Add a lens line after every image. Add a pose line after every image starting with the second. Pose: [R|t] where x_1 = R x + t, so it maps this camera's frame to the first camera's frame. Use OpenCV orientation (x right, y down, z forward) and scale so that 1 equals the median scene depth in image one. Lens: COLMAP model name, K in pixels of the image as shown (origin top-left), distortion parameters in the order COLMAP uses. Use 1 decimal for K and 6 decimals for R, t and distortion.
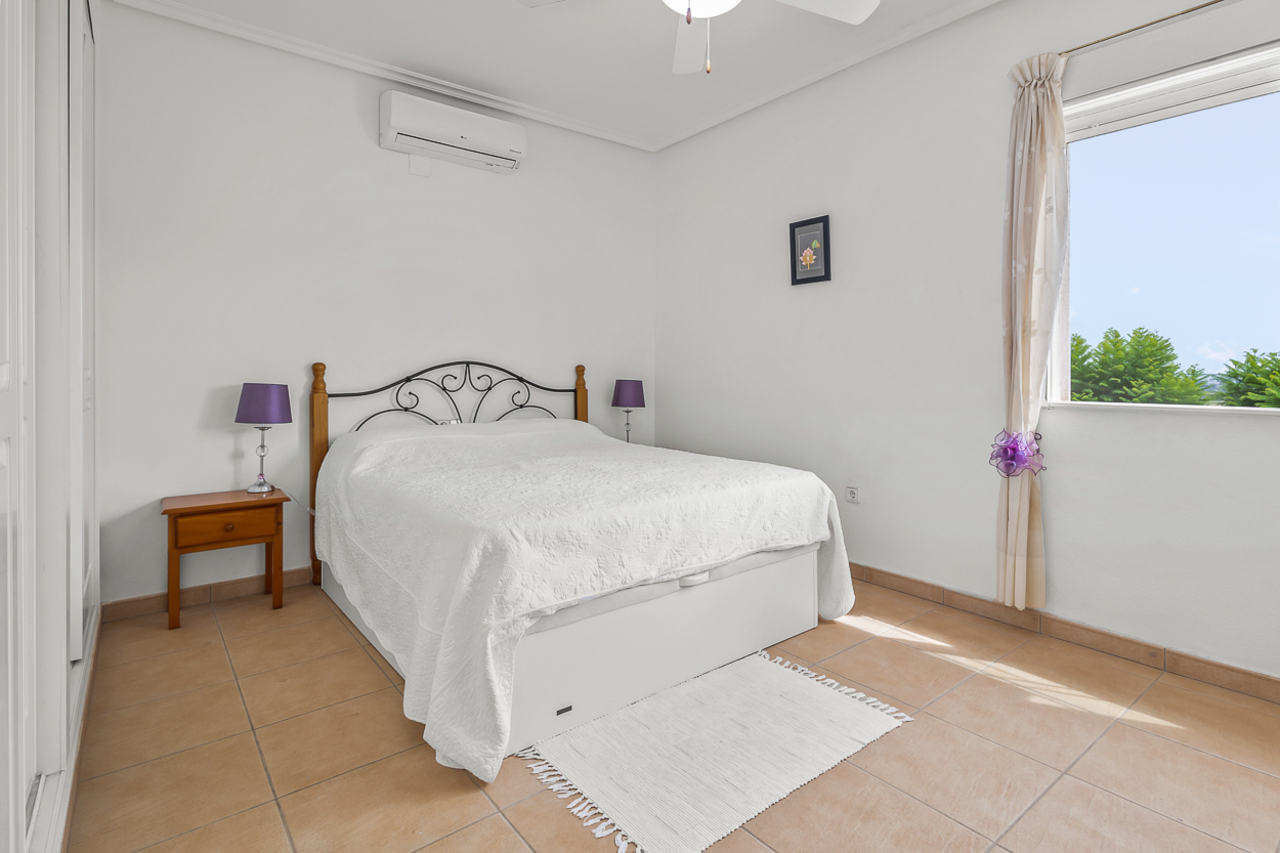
lens RADIAL K [[643.0, 0, 643.0], [0, 643.0, 354.0], [0, 0, 1]] dist [0.019413, 0.000075]
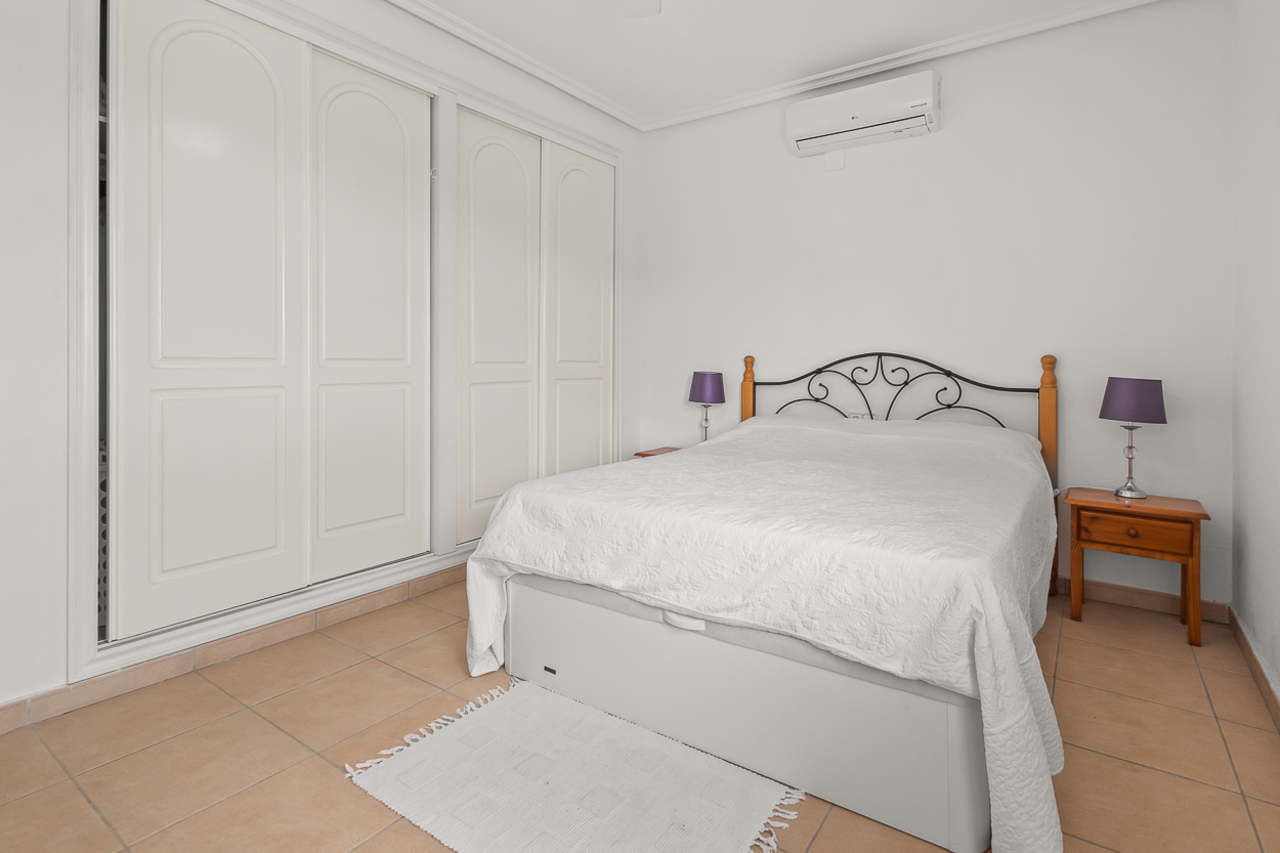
lens RADIAL K [[597.0, 0, 641.3], [0, 597.0, 349.3], [0, 0, 1]] dist [0.003910, 0.000295]
pose [[0.307746, -0.021606, -0.951223, 0.463495], [0.021857, 0.999639, -0.015634, 0.013036], [0.951217, -0.015980, 0.308107, 0.432985]]
